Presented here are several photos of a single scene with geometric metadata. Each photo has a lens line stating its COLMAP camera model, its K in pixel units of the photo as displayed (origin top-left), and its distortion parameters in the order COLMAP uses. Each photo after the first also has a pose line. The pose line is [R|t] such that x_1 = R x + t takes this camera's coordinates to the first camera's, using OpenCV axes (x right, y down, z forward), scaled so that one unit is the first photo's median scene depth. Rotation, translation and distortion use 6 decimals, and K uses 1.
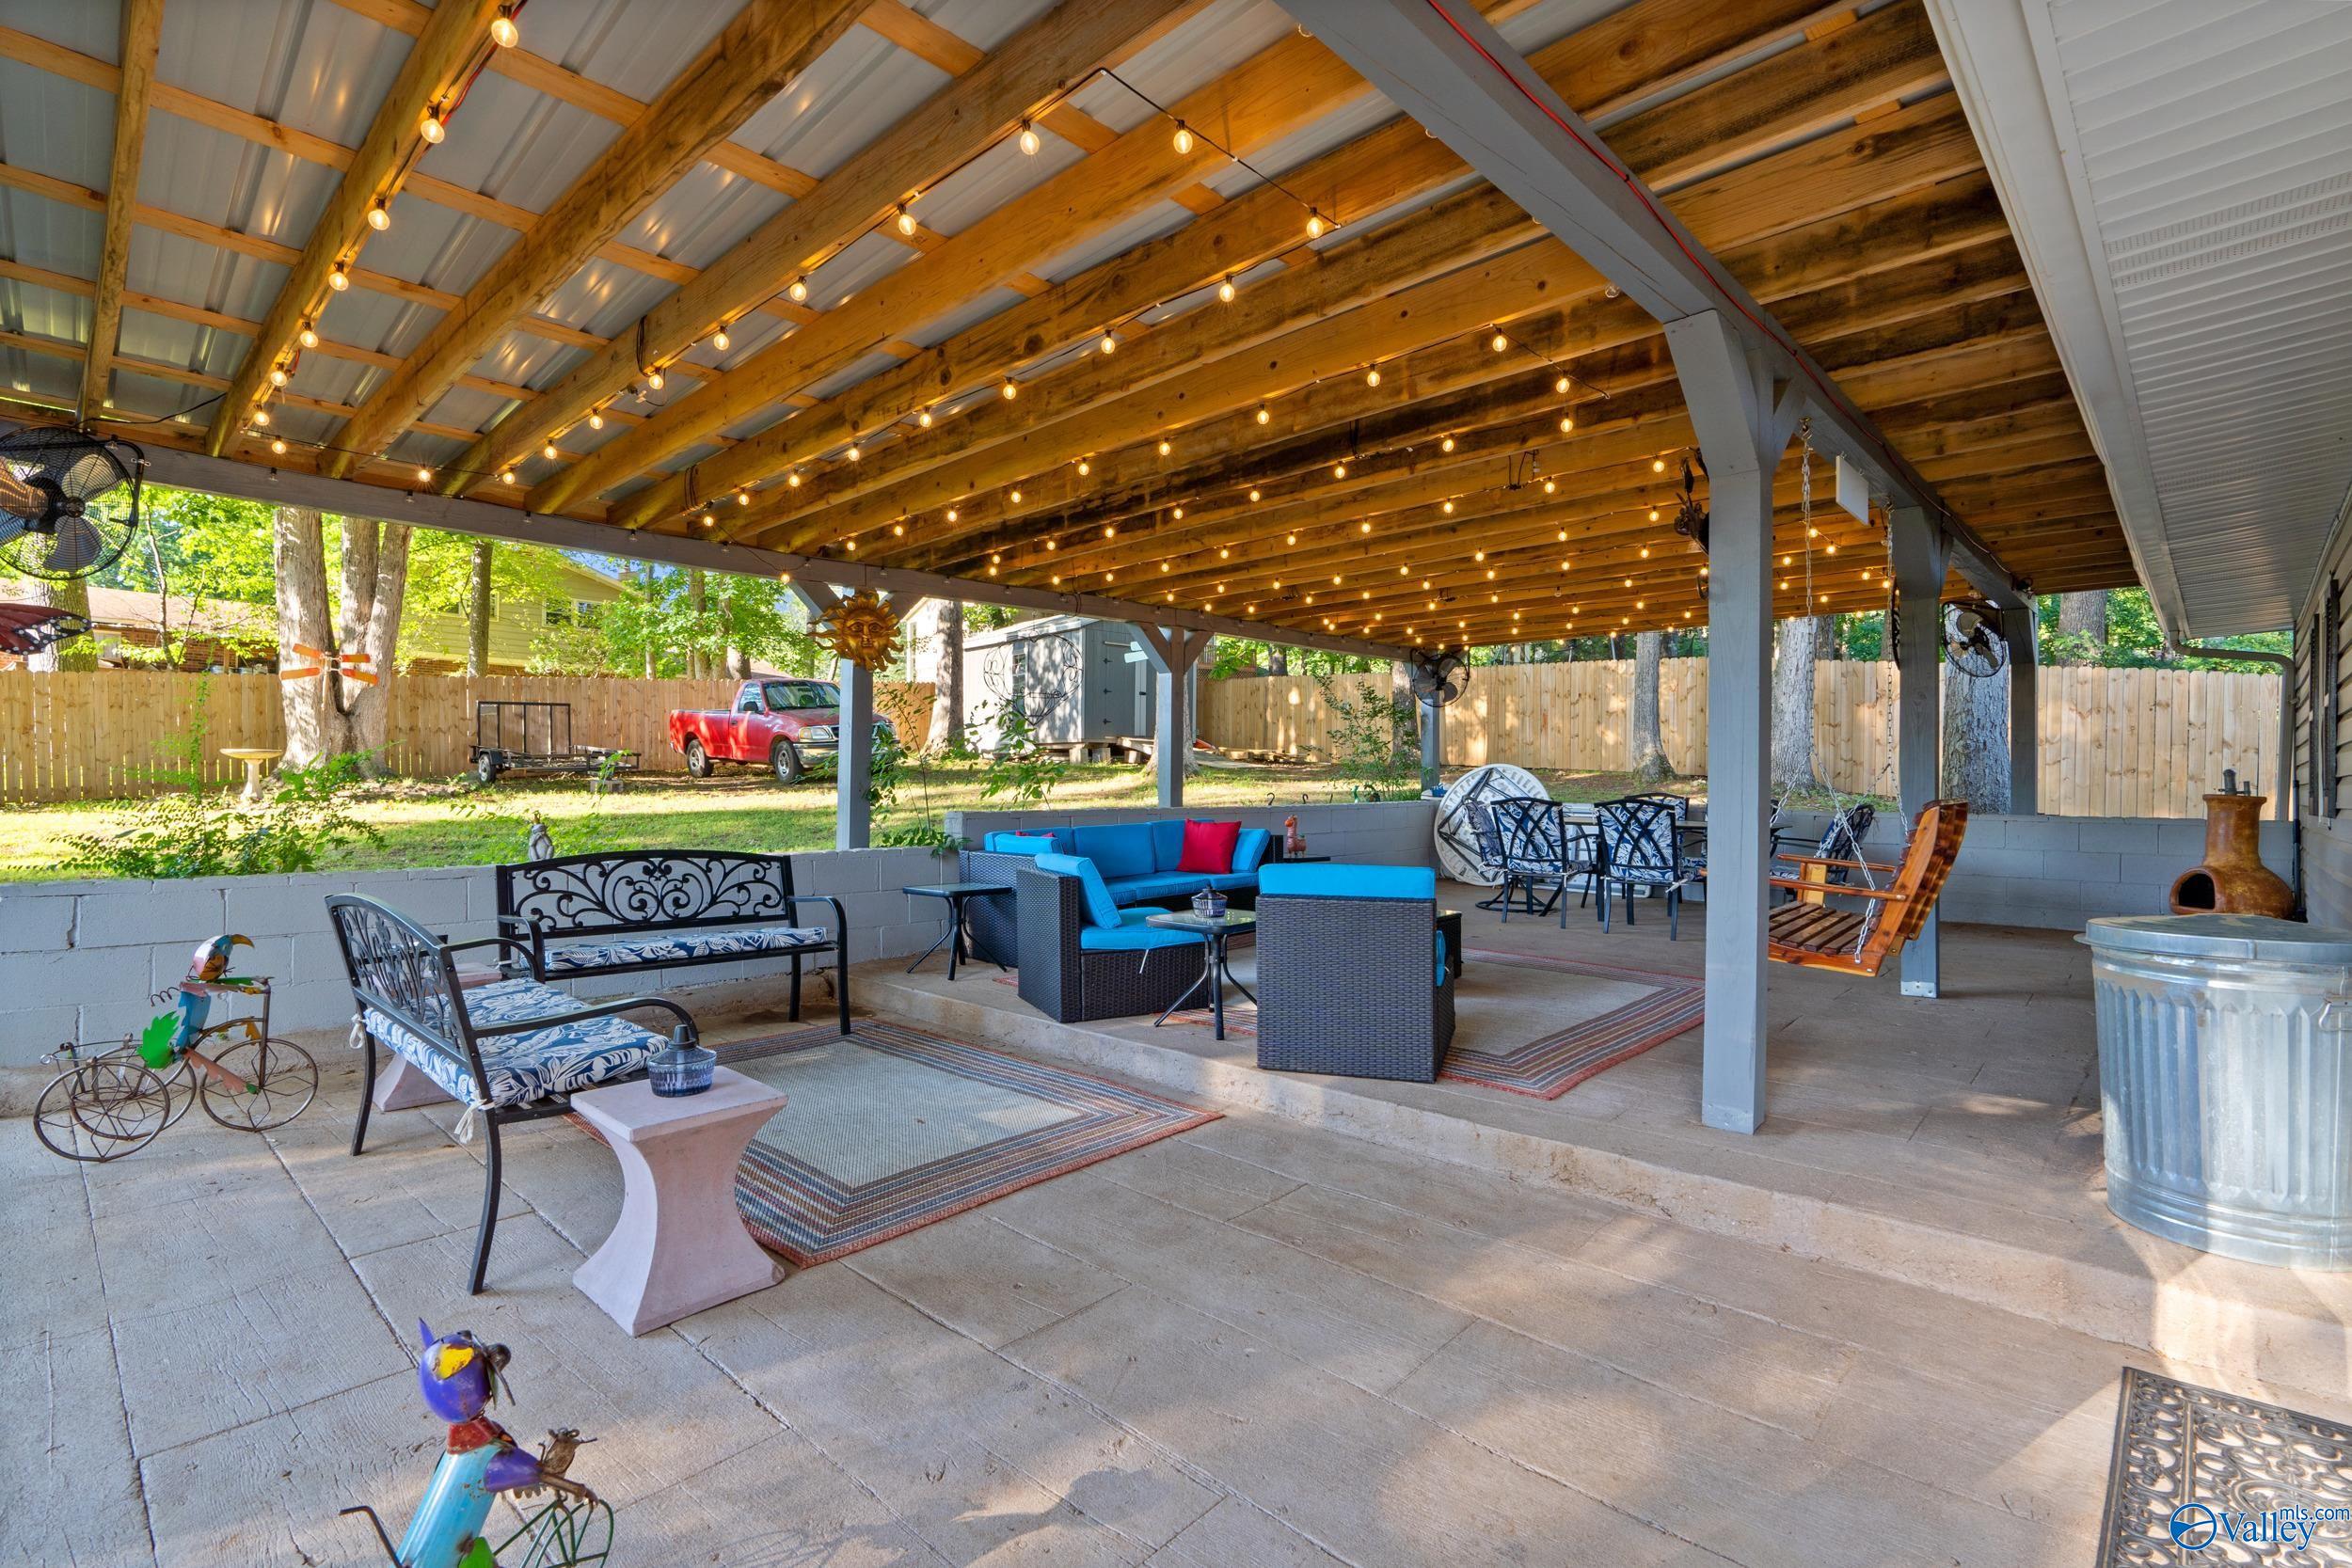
lens RADIAL K [[1083.6, 0, 1169.7], [0, 1083.6, 782.4], [0, 0, 1]] dist [0.001240, 0.000853]
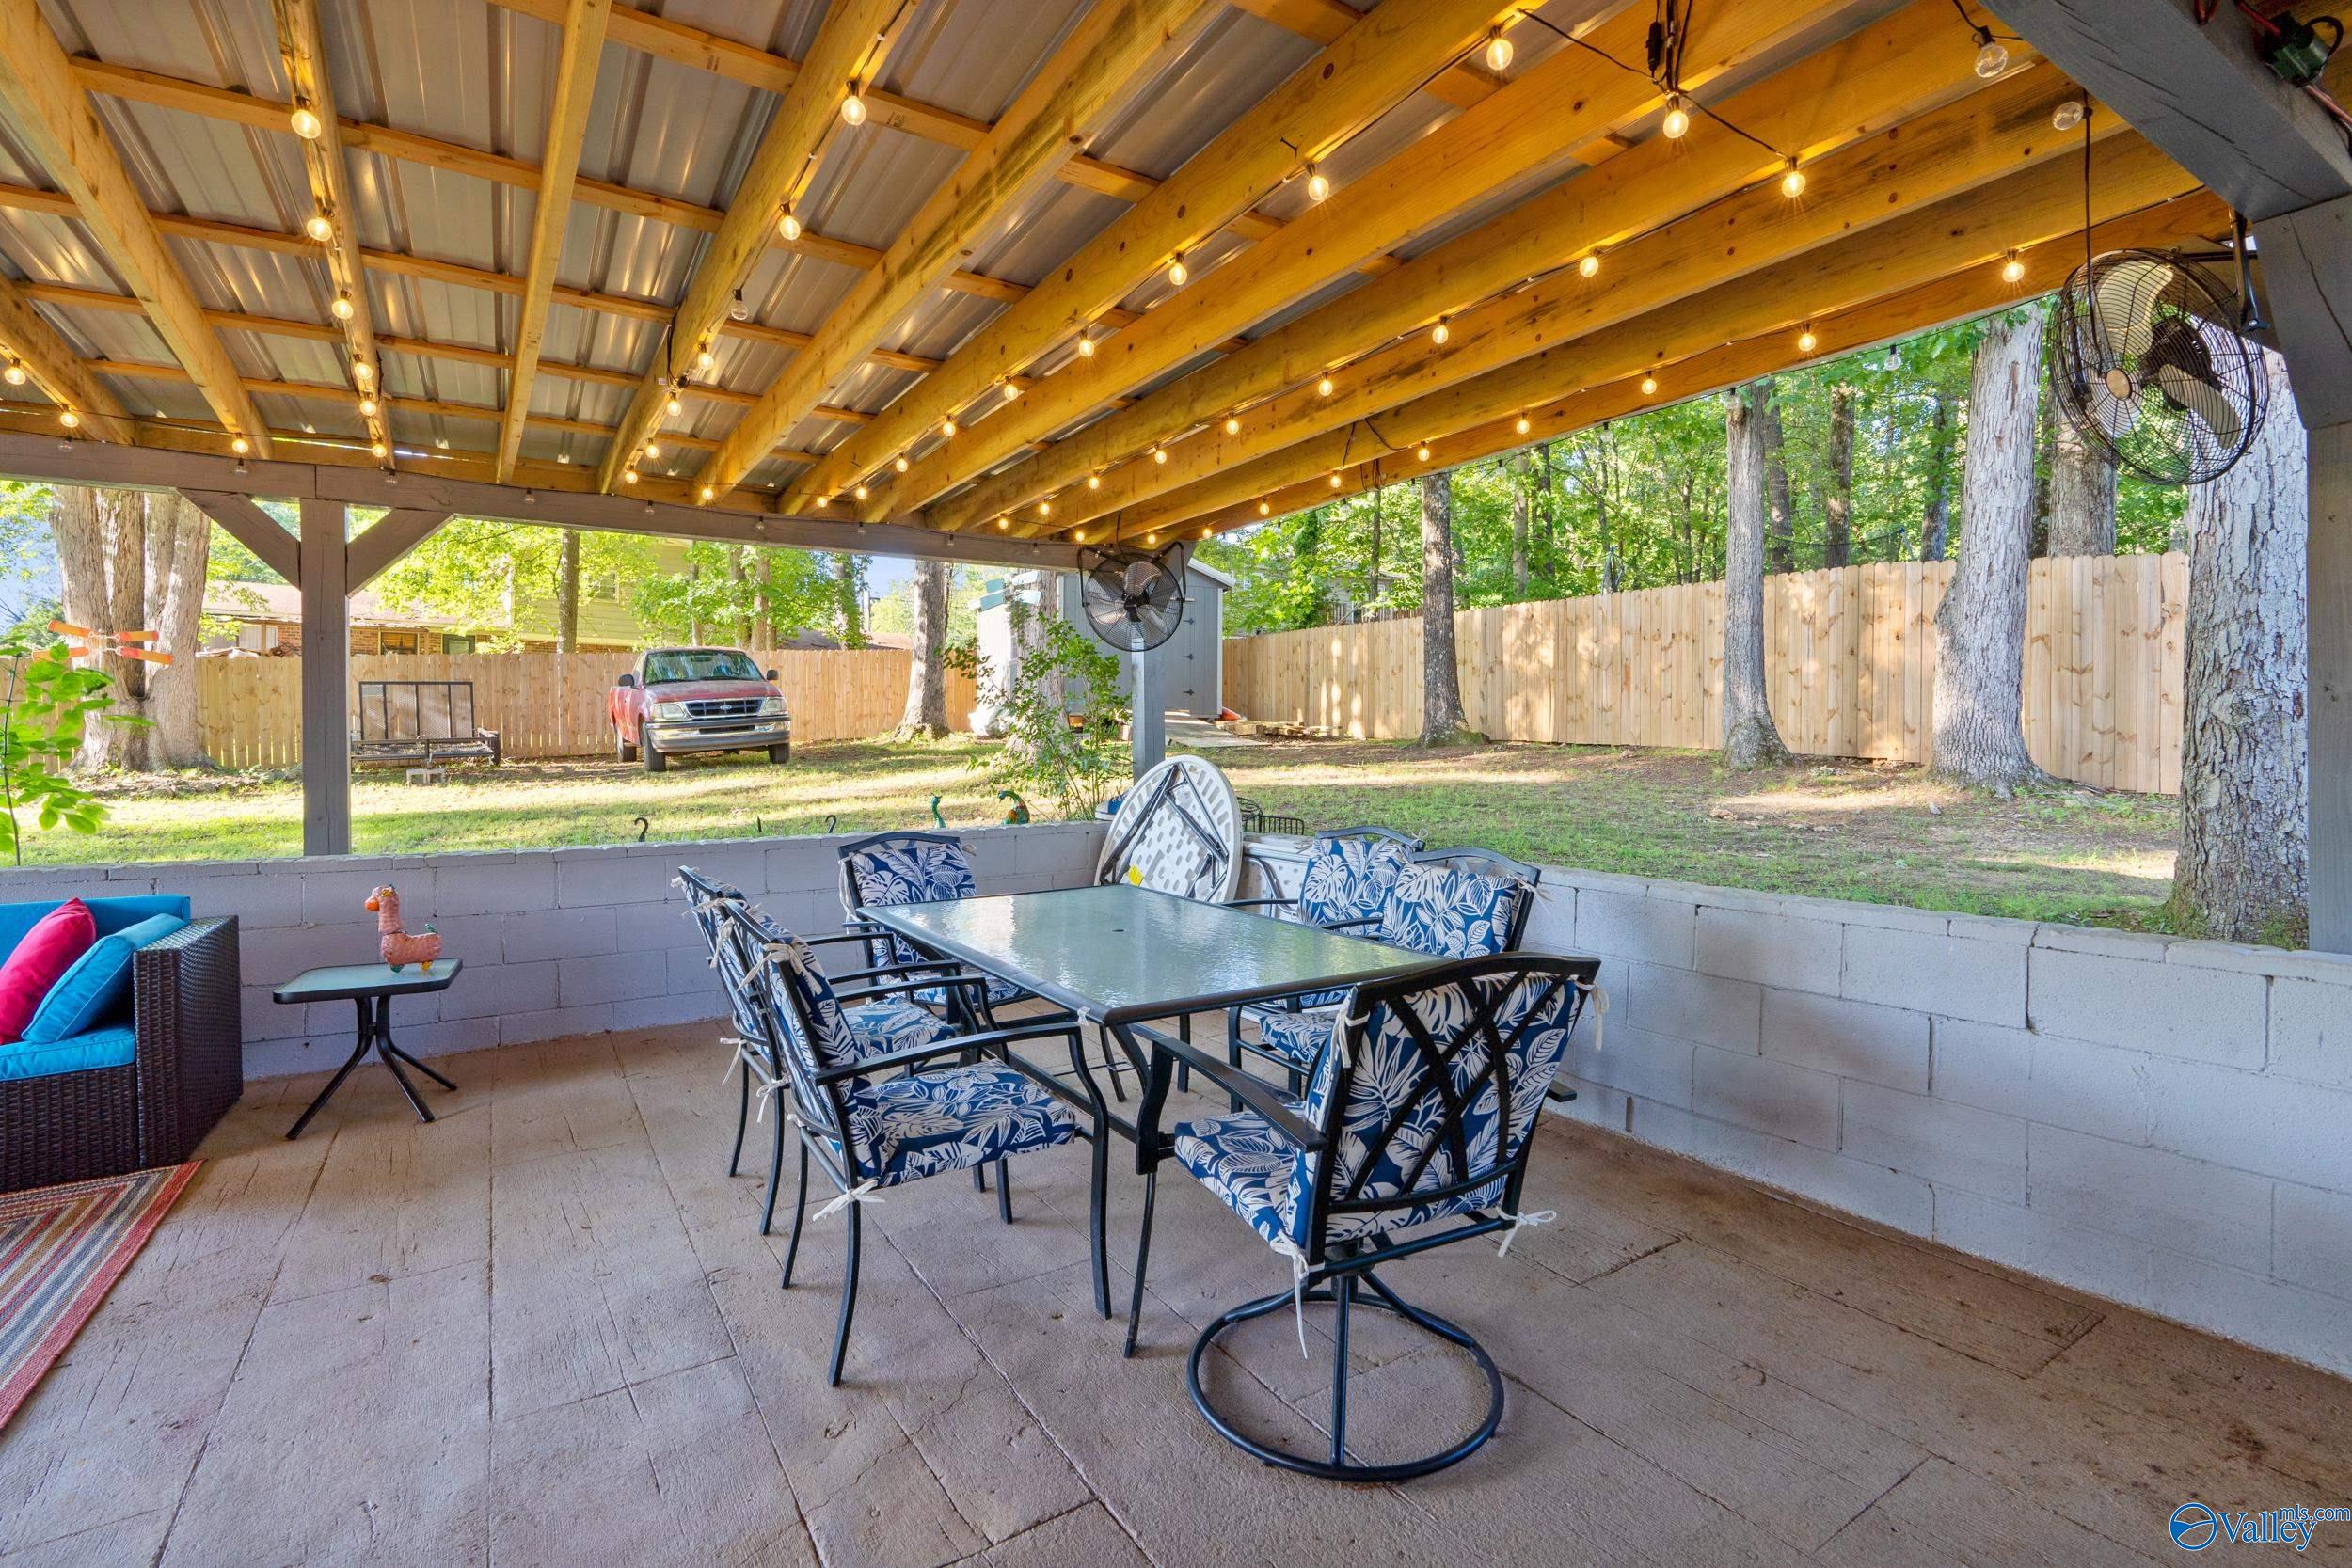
lens RADIAL K [[1083.6, 0, 1182.3], [0, 1083.6, 772.5], [0, 0, 1]] dist [0.001240, 0.000853]
pose [[0.973681, -0.002314, -0.227901, 0.272413], [0.006547, 0.999820, 0.017820, -0.011758], [0.227819, -0.018843, 0.973521, 0.321595]]
